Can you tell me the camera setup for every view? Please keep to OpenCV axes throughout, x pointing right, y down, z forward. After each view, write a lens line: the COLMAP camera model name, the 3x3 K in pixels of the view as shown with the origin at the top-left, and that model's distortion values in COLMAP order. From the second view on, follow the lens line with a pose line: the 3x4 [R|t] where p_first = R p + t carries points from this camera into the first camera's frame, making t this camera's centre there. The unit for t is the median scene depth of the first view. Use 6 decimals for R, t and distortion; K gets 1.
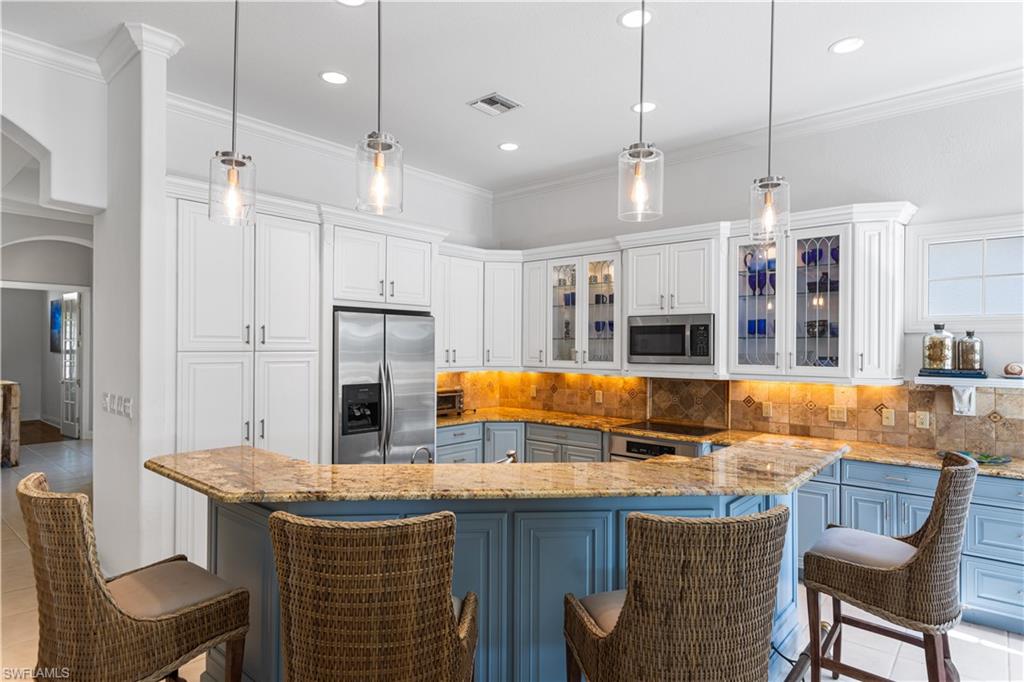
lens RADIAL K [[566.1, 0, 512.0], [0, 566.1, 341.0], [0, 0, 1]] dist [-0.000099, -0.000054]
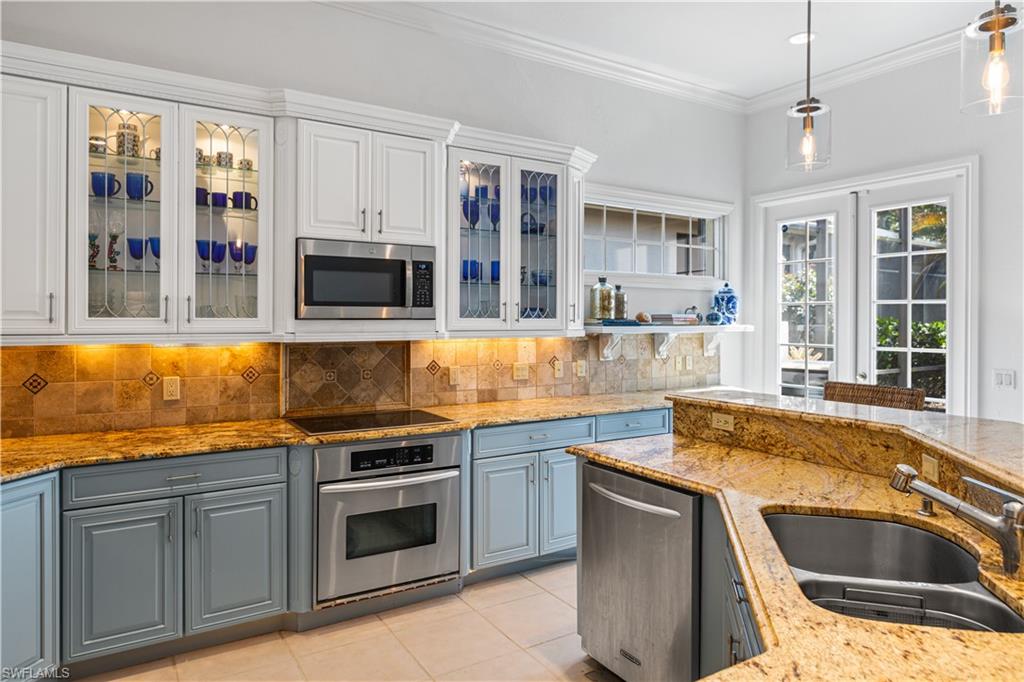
lens RADIAL K [[648.2, 0, 514.4], [0, 648.2, 317.7], [0, 0, 1]] dist [0.002659, 0.000842]
pose [[0.287525, -0.008175, 0.957738, -0.394547], [-0.016321, 0.999777, 0.013433, 0.027246], [-0.957634, -0.019494, 0.287327, 0.669059]]
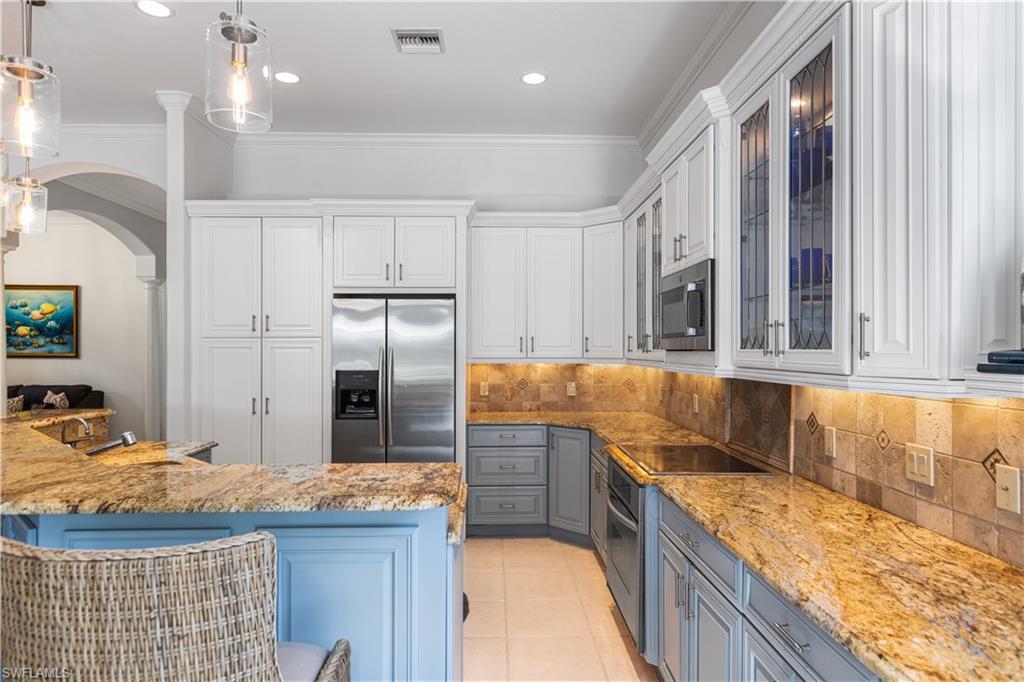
lens RADIAL K [[601.6, 0, 512.0], [0, 601.6, 341.0], [0, 0, 1]] dist [0.000561, -0.000643]
pose [[0.680918, -0.015517, -0.732196, 0.652668], [0.012819, 0.999875, -0.009269, 0.035355], [0.732248, -0.003075, 0.681031, 0.448029]]
